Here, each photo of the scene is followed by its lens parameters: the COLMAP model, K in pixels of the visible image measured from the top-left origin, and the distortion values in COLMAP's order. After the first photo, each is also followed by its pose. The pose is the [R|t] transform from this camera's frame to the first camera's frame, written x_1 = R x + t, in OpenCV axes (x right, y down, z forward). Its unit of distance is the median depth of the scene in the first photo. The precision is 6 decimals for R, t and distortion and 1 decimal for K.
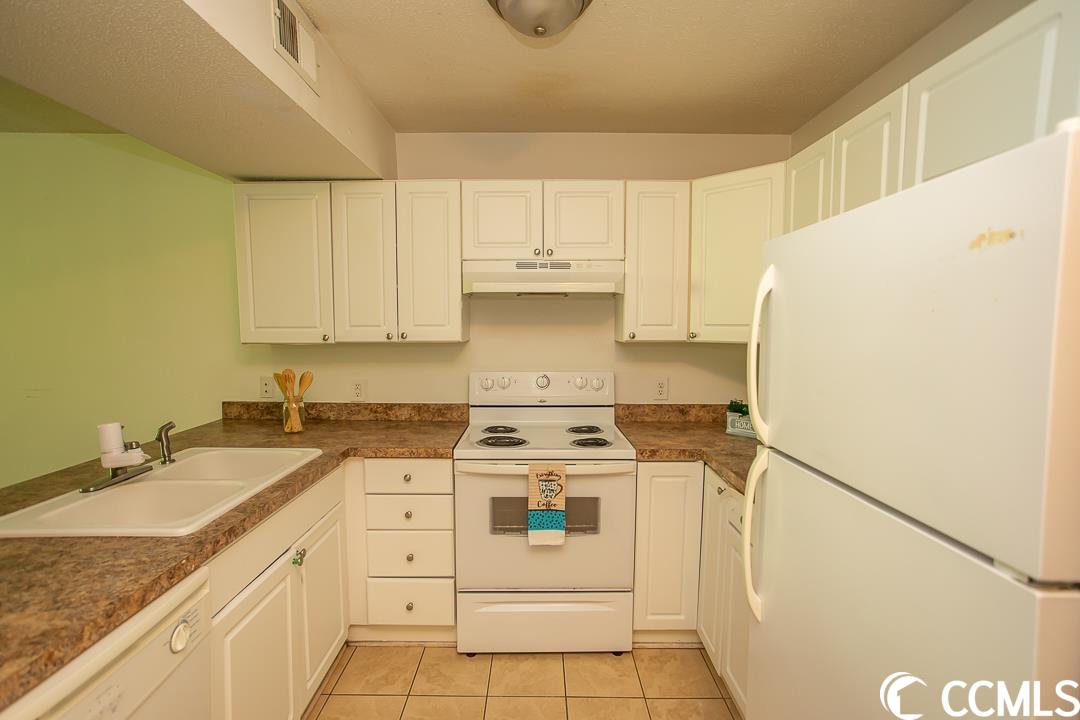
lens RADIAL K [[518.4, 0, 544.7], [0, 518.4, 355.9], [0, 0, 1]] dist [-0.032774, 0.018969]
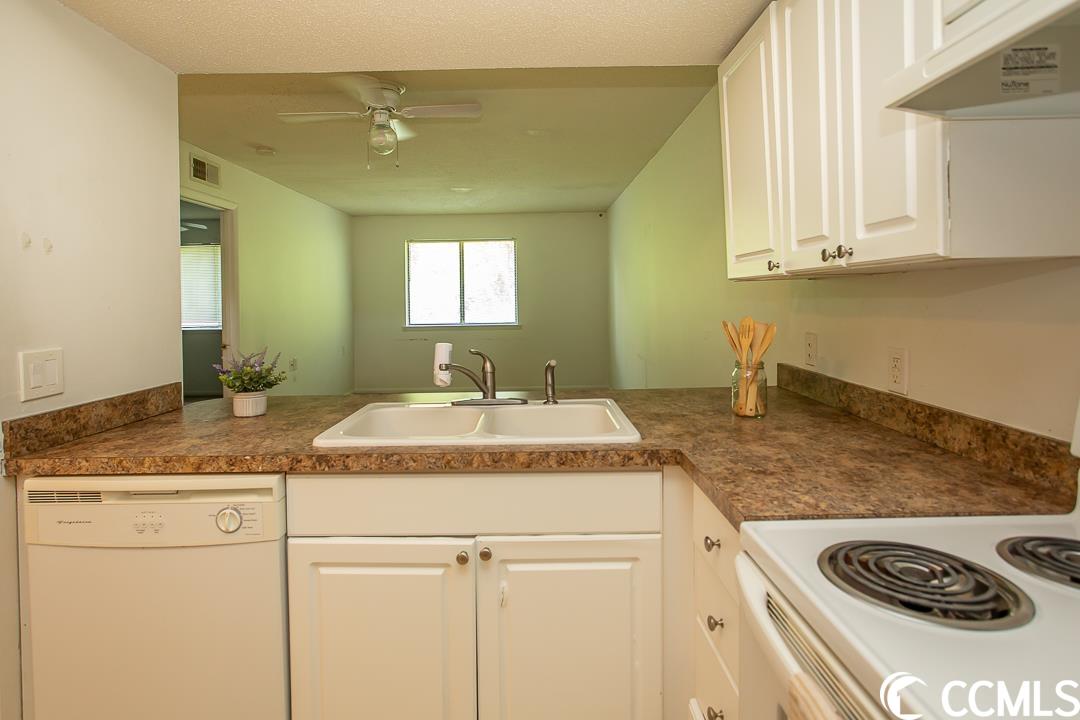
lens RADIAL K [[574.2, 0, 545.3], [0, 574.2, 325.2], [0, 0, 1]] dist [-0.023972, 0.006067]
pose [[-0.013880, 0.041057, -0.999060, 0.245061], [-0.049521, 0.997902, 0.041698, 0.020916], [0.998677, 0.050053, -0.011818, 0.834001]]
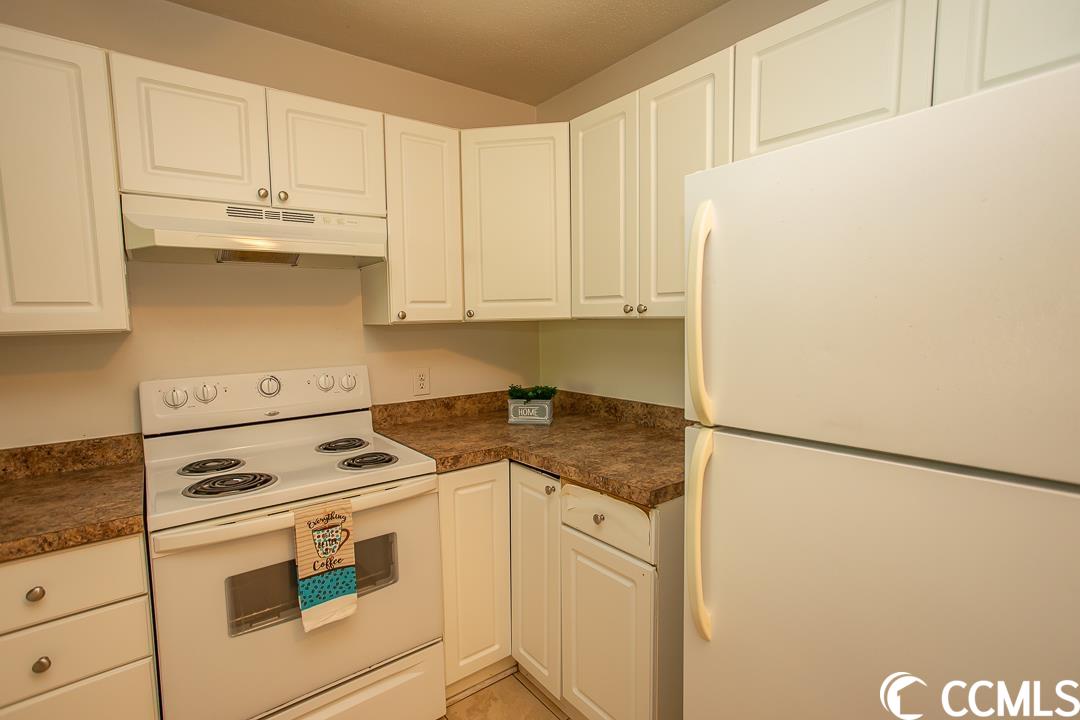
lens RADIAL K [[518.4, 0, 537.8], [0, 518.4, 356.3], [0, 0, 1]] dist [-0.032774, 0.018969]
pose [[0.801833, -0.063354, 0.594180, -0.153223], [0.059316, 0.997891, 0.026353, 0.015579], [-0.594597, 0.014114, 0.803900, 0.285139]]
